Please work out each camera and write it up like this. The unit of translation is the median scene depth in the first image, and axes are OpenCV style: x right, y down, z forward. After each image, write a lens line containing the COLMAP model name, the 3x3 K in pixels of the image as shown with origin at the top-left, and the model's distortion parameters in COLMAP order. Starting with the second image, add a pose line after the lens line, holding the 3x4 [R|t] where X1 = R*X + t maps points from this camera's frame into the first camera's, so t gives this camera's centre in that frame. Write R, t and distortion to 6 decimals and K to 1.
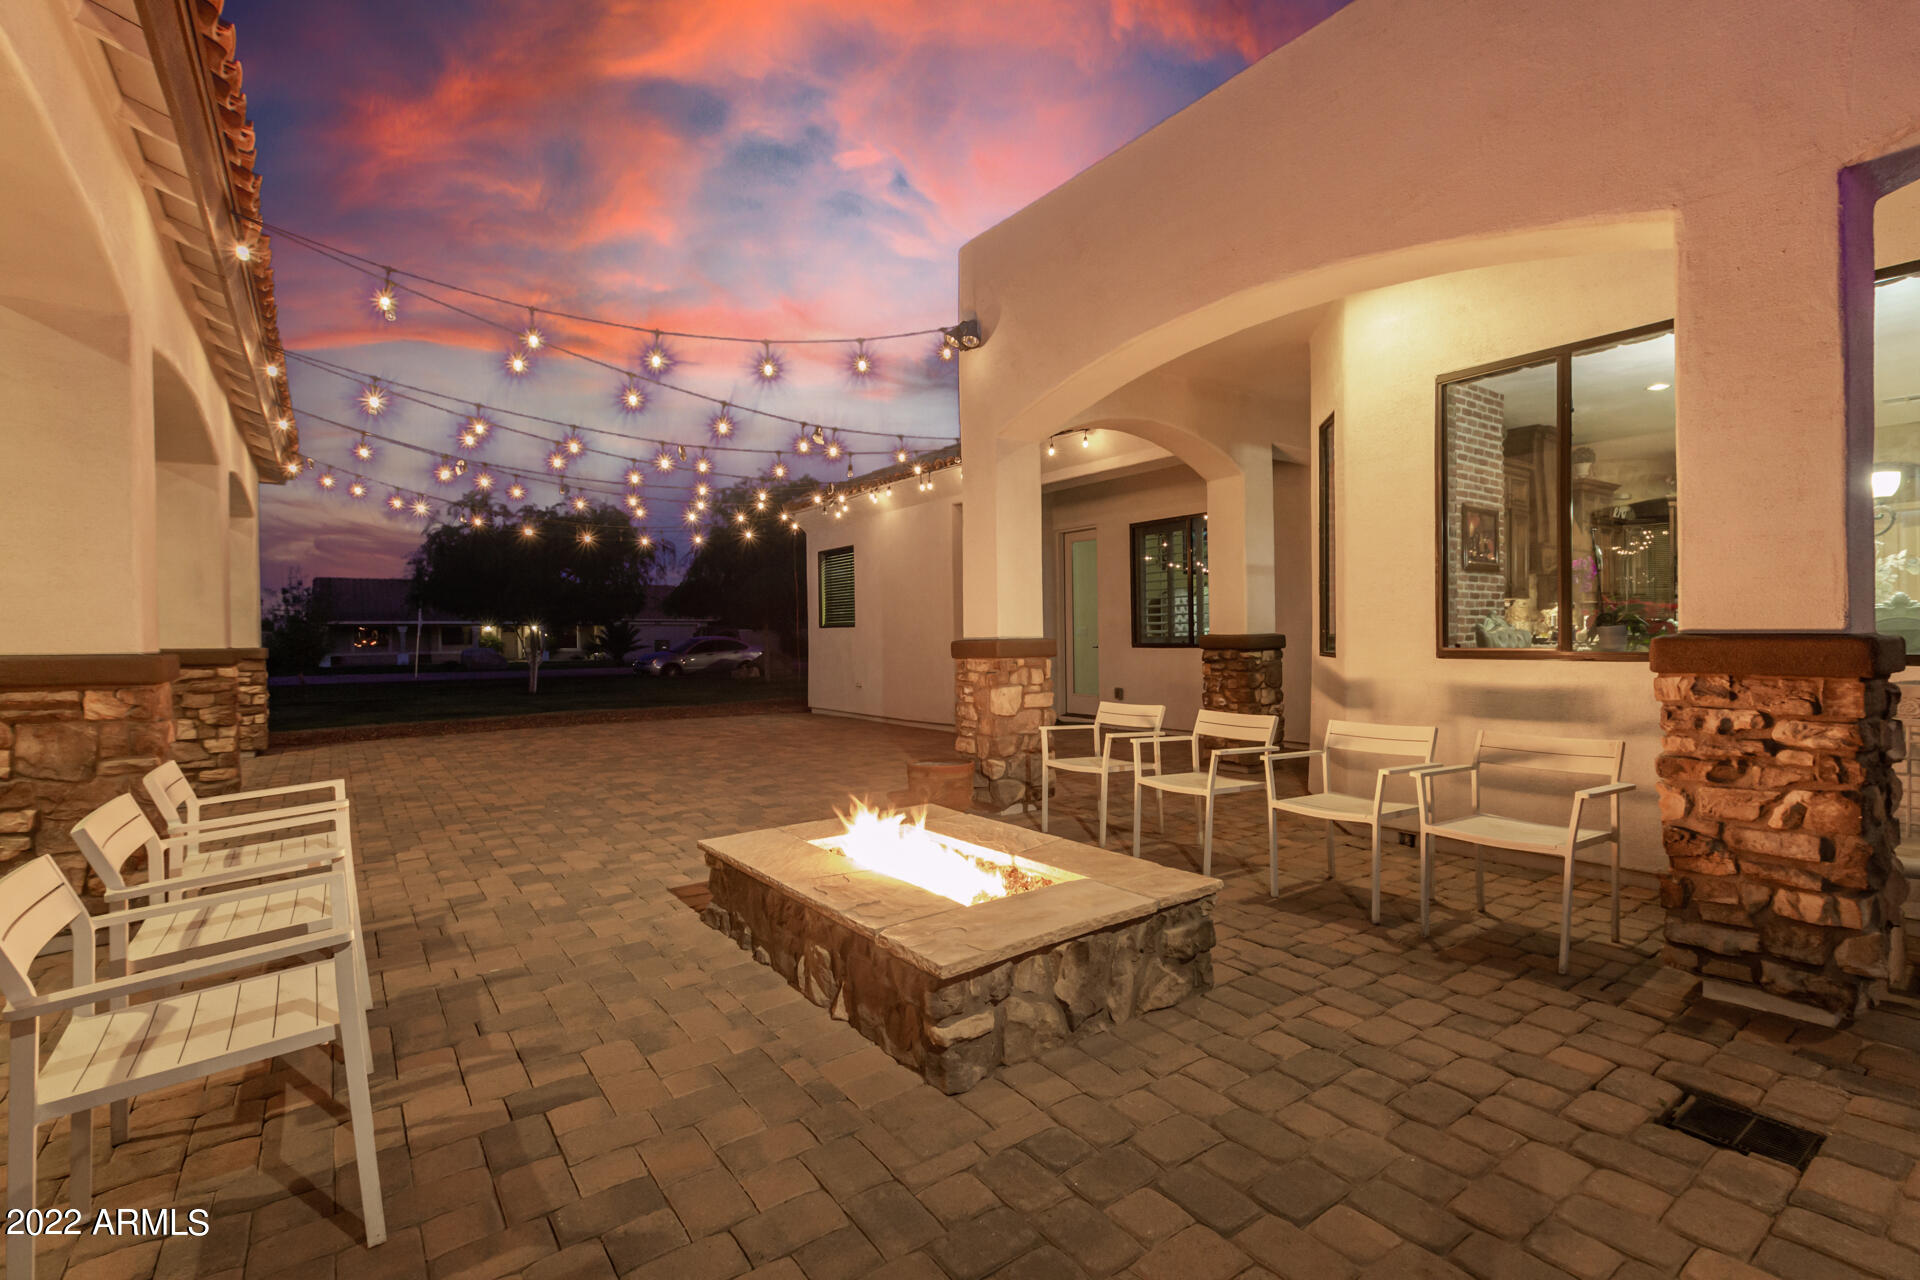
lens RADIAL K [[878.8, 0, 956.6], [0, 878.8, 638.7], [0, 0, 1]] dist [0.002100, 0.000330]
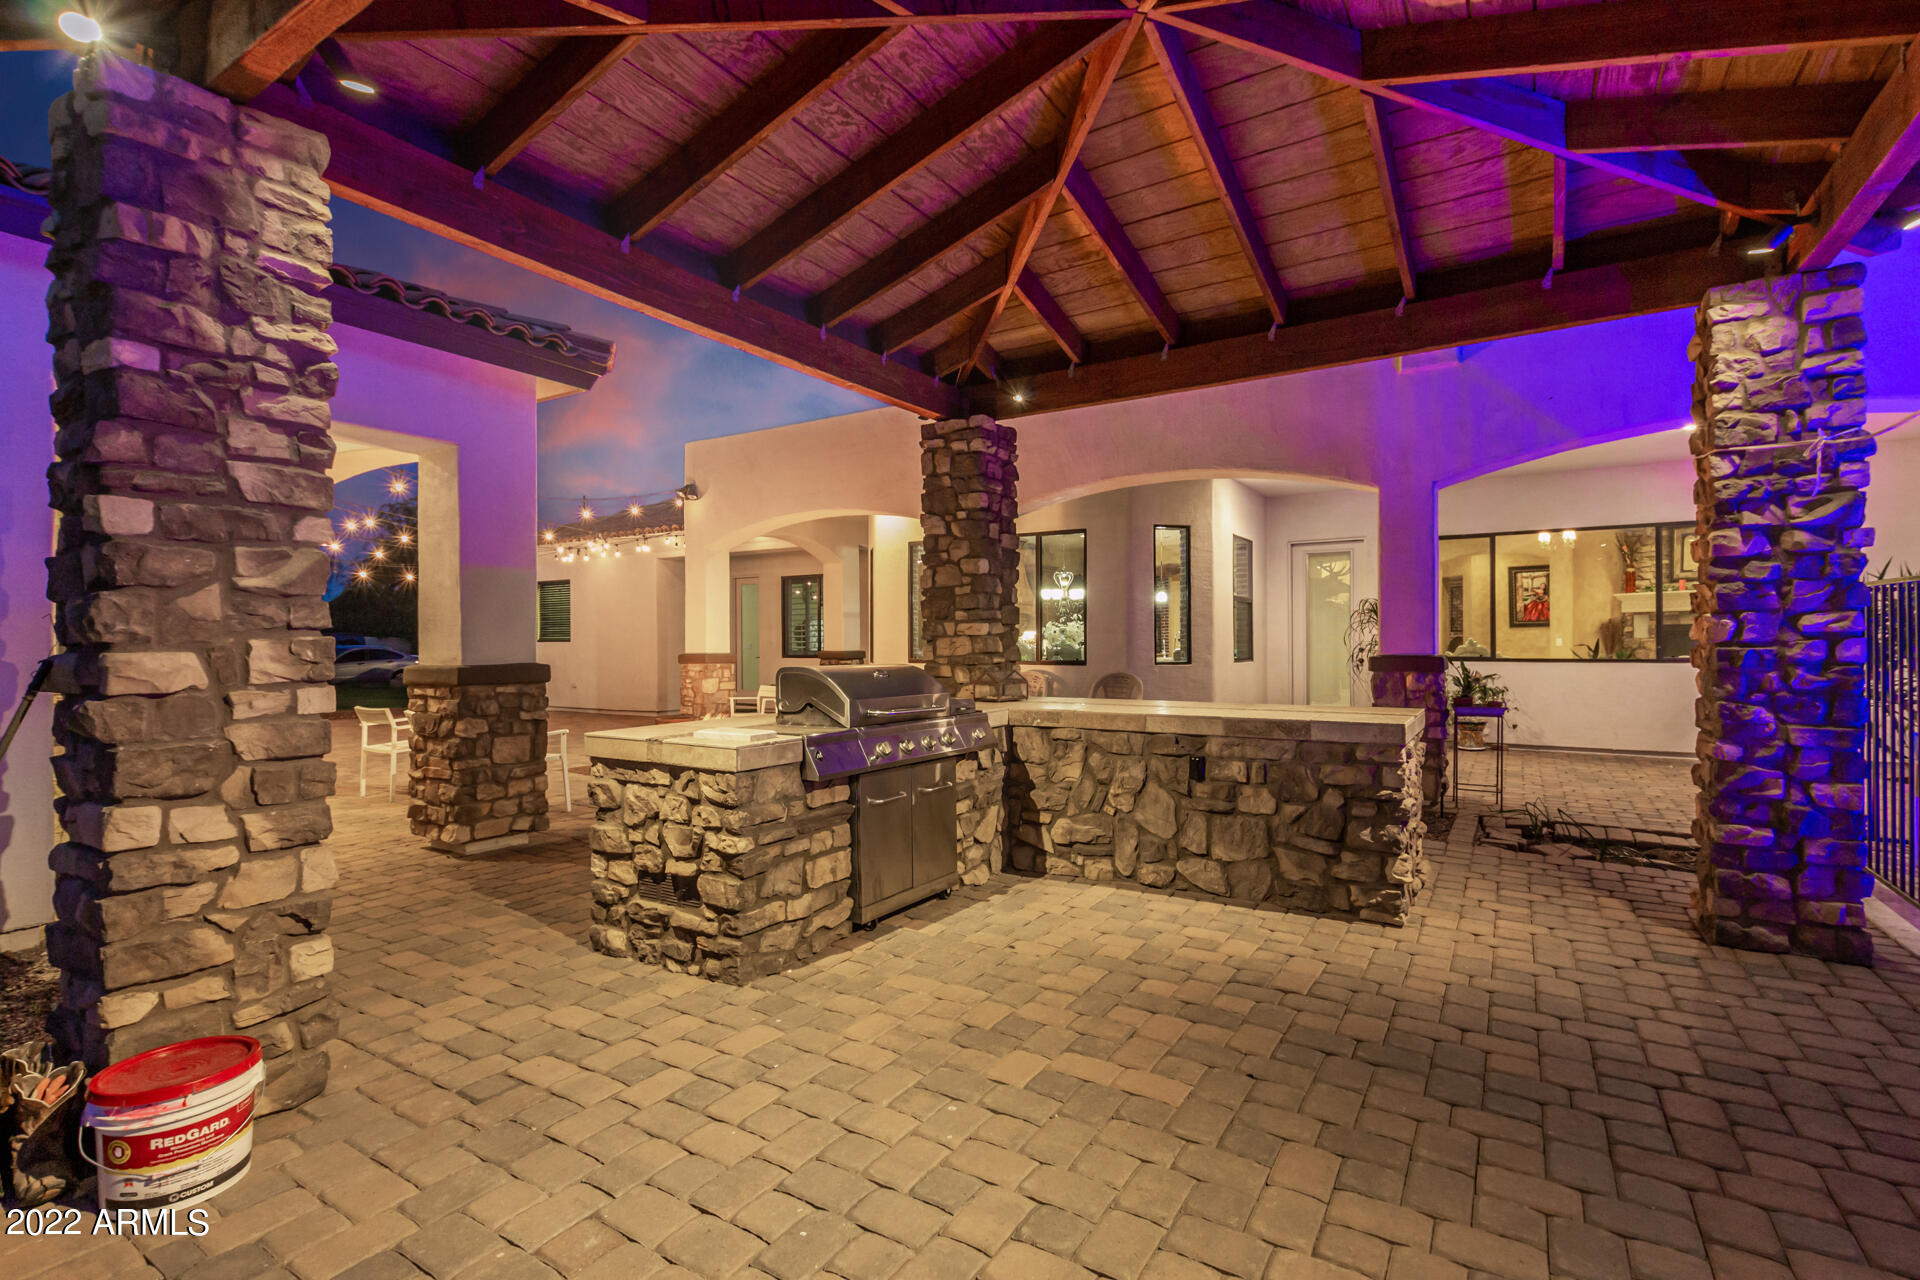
lens RADIAL K [[878.8, 0, 961.1], [0, 878.8, 643.8], [0, 0, 1]] dist [0.002100, 0.000330]
pose [[0.926972, 0.009759, 0.375003, -0.117909], [-0.007708, 0.999946, -0.006970, -0.008714], [-0.375051, 0.003570, 0.926997, -0.739757]]
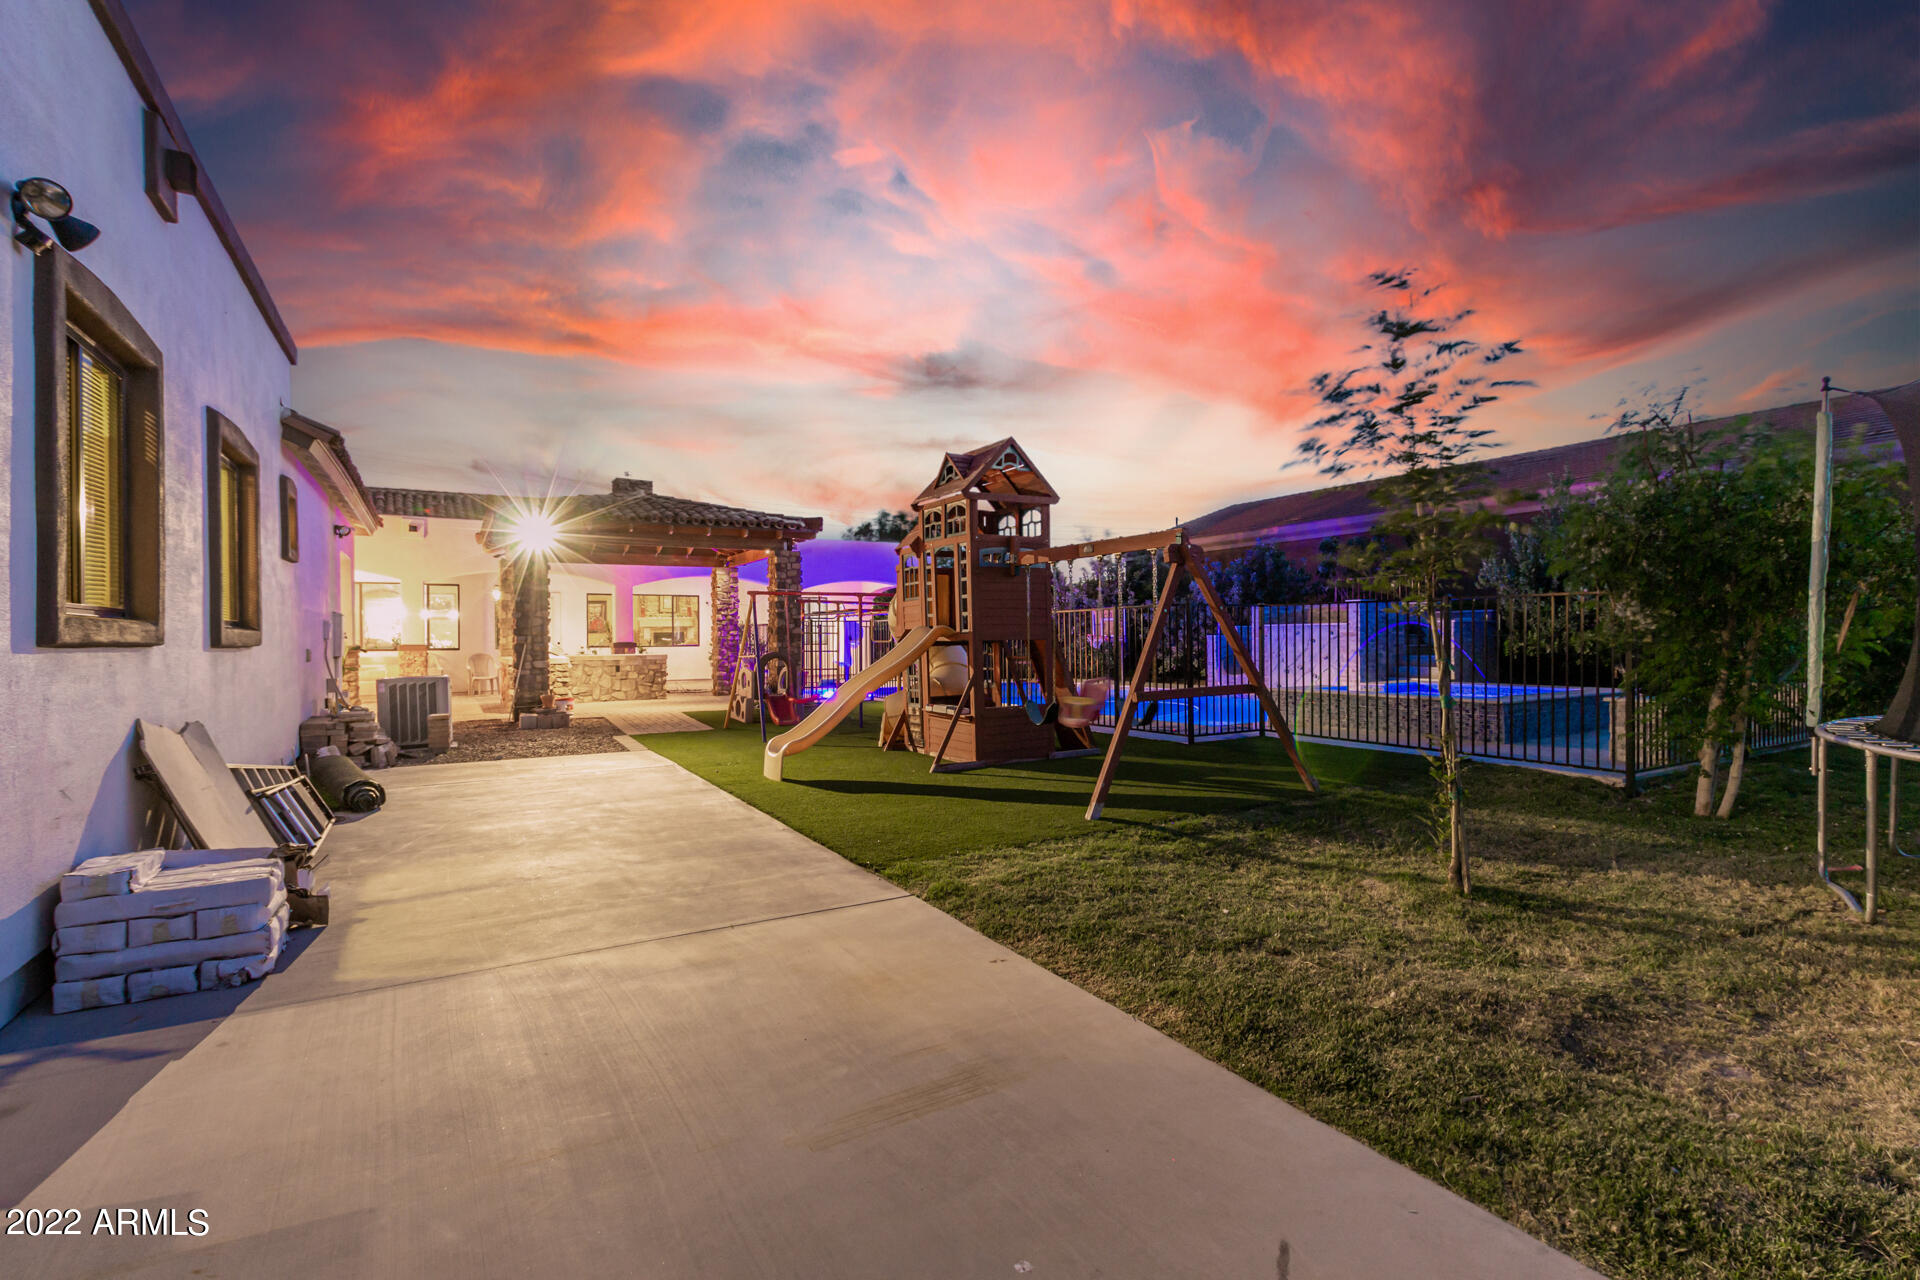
lens RADIAL K [[878.8, 0, 961.1], [0, 878.8, 638.9], [0, 0, 1]] dist [0.002100, 0.000330]
pose [[0.091220, 0.002436, 0.995828, -4.500741], [0.003660, 0.999989, -0.002781, 0.016292], [-0.995824, 0.003898, 0.091210, -2.209891]]
